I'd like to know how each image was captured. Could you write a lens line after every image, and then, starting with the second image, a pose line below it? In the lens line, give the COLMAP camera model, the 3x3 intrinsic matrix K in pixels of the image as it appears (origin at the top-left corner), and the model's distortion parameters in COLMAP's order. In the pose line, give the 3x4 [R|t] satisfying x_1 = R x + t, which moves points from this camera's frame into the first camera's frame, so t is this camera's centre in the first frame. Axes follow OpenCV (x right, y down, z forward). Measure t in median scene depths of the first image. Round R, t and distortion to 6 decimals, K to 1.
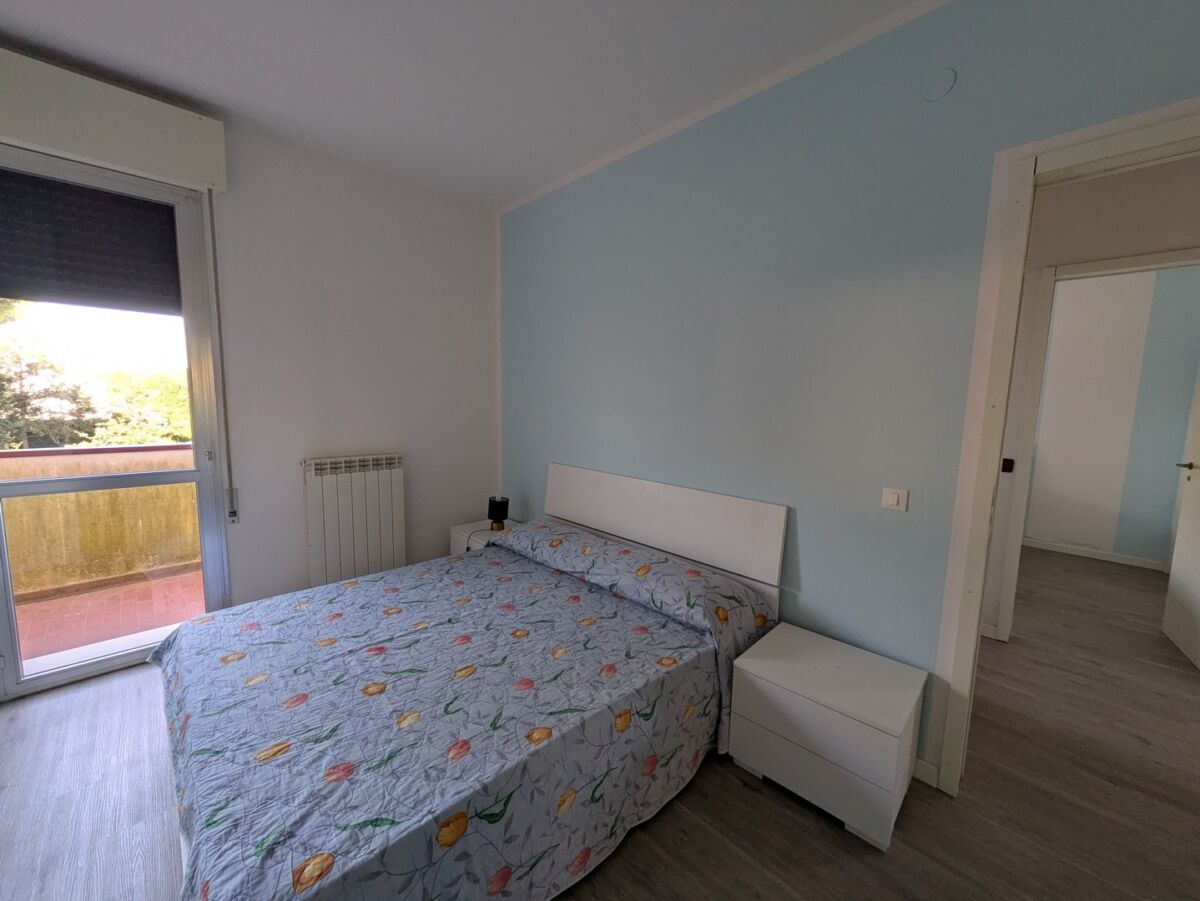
lens RADIAL K [[468.5, 0, 603.5], [0, 468.5, 450.4], [0, 0, 1]] dist [-0.000984, 0.000102]
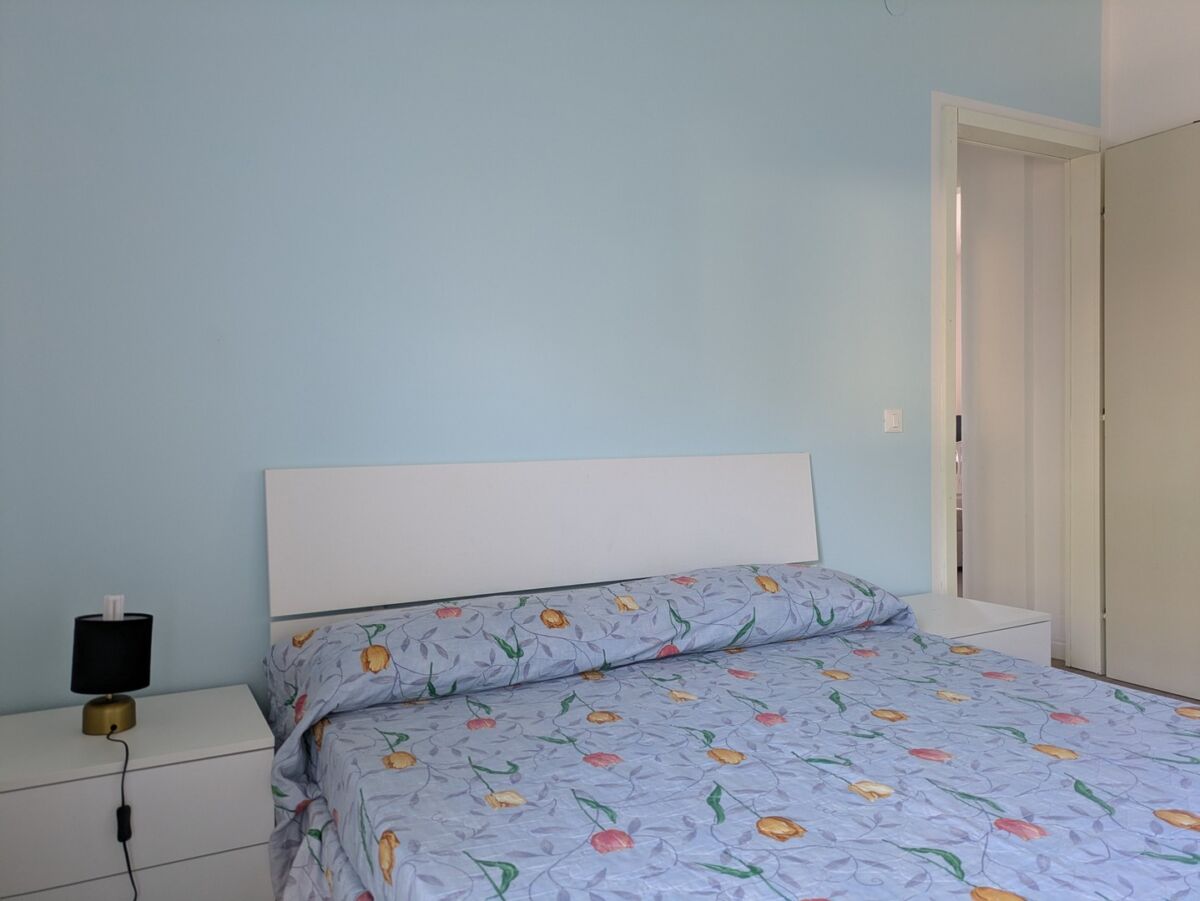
lens RADIAL K [[894.7, 0, 604.1], [0, 894.7, 448.0], [0, 0, 1]] dist [0.031592, -0.025766]
pose [[0.283117, -0.047650, 0.957901, -1.222273], [0.122716, 0.992355, 0.013094, 0.063529], [-0.951202, 0.113843, 0.286800, 1.030383]]
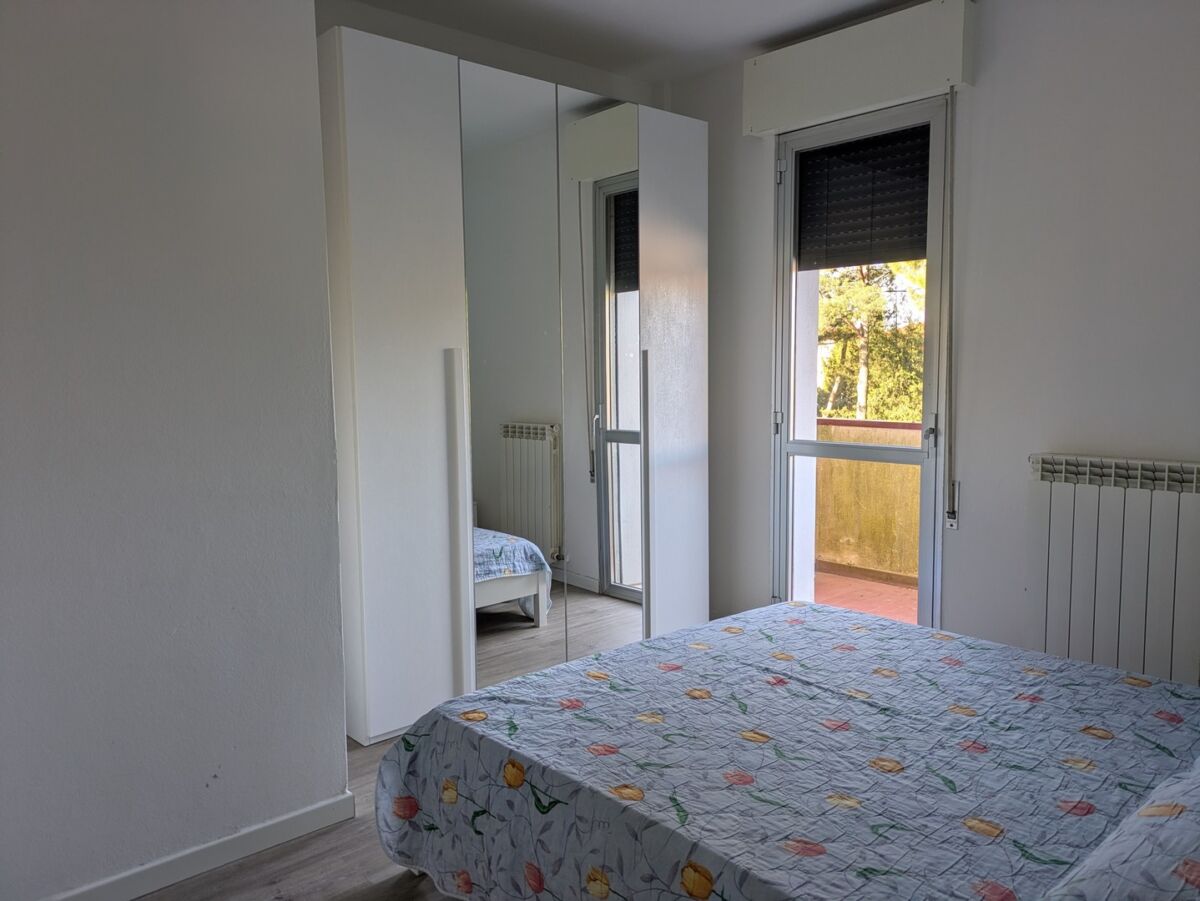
lens RADIAL K [[894.7, 0, 602.0], [0, 894.7, 449.5], [0, 0, 1]] dist [0.031592, -0.025766]
pose [[-0.033439, 0.072153, -0.996833, 0.902349], [-0.105418, 0.991572, 0.075308, -0.021587], [0.993866, 0.107602, -0.025551, 0.686687]]
